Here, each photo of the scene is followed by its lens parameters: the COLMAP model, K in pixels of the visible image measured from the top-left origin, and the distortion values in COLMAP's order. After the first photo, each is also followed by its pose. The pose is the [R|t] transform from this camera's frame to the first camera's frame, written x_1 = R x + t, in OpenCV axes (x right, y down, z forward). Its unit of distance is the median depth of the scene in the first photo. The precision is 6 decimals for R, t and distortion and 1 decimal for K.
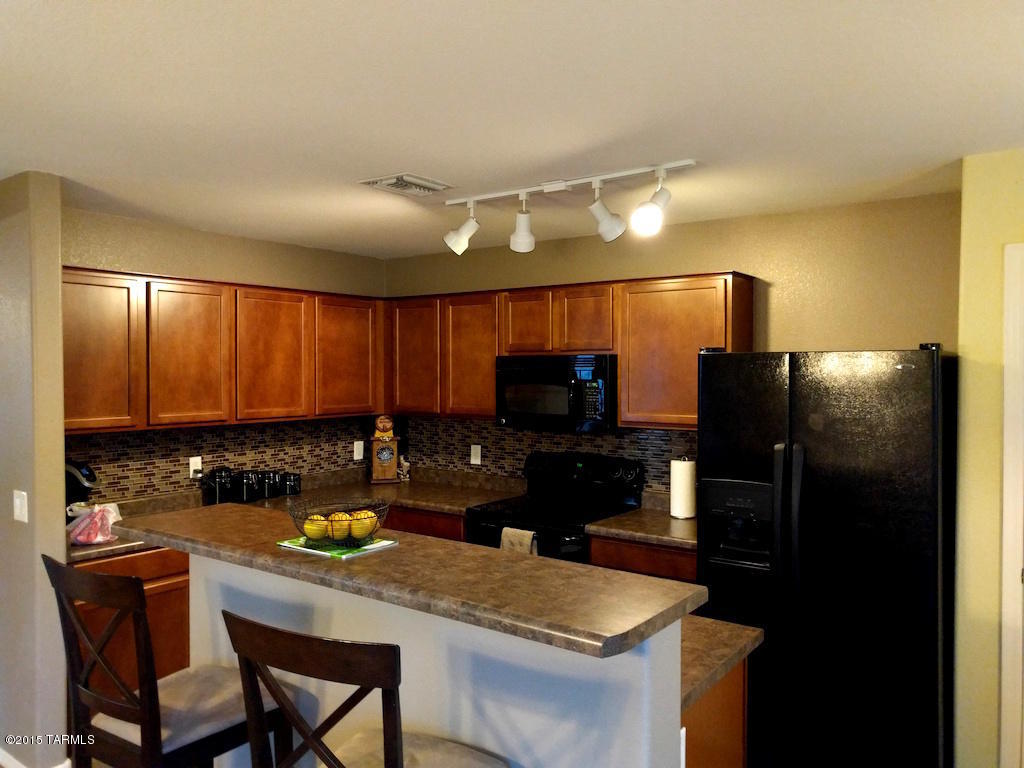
lens RADIAL K [[762.6, 0, 511.1], [0, 762.6, 383.9], [0, 0, 1]] dist [0.016388, -0.007005]
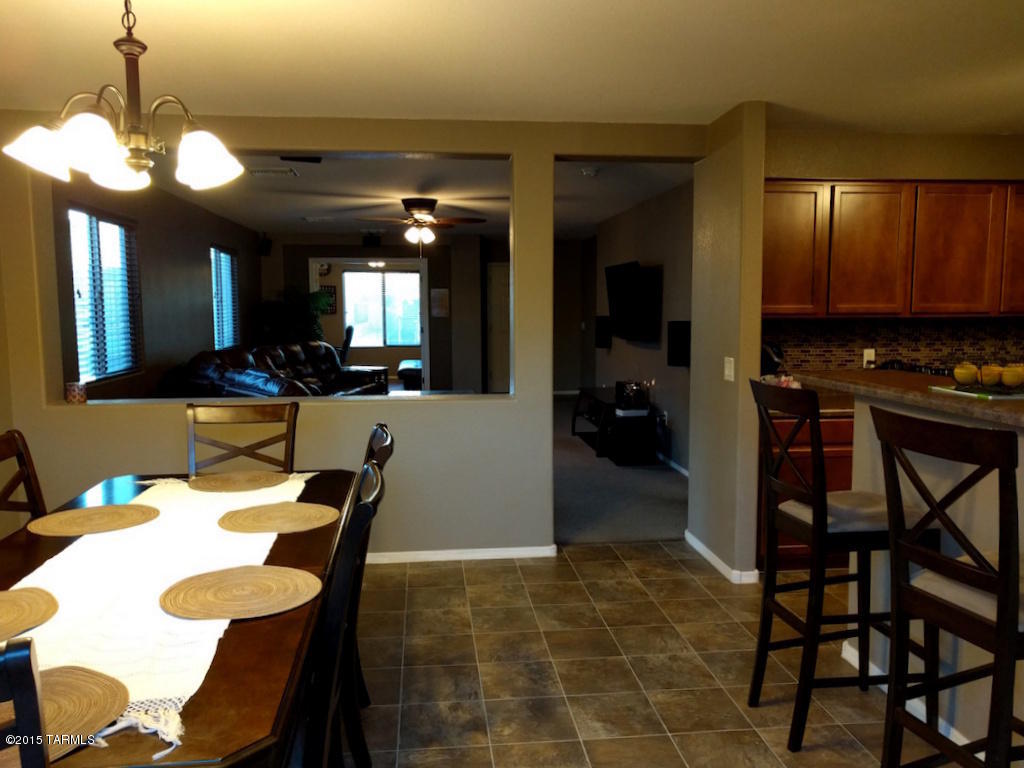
lens RADIAL K [[793.6, 0, 485.7], [0, 793.6, 373.1], [0, 0, 1]] dist [-0.015464, 0.013042]
pose [[0.657603, 0.066134, -0.750456, 0.074859], [-0.006938, 0.996629, 0.081749, 0.045359], [0.753333, -0.048552, 0.655845, -0.148074]]
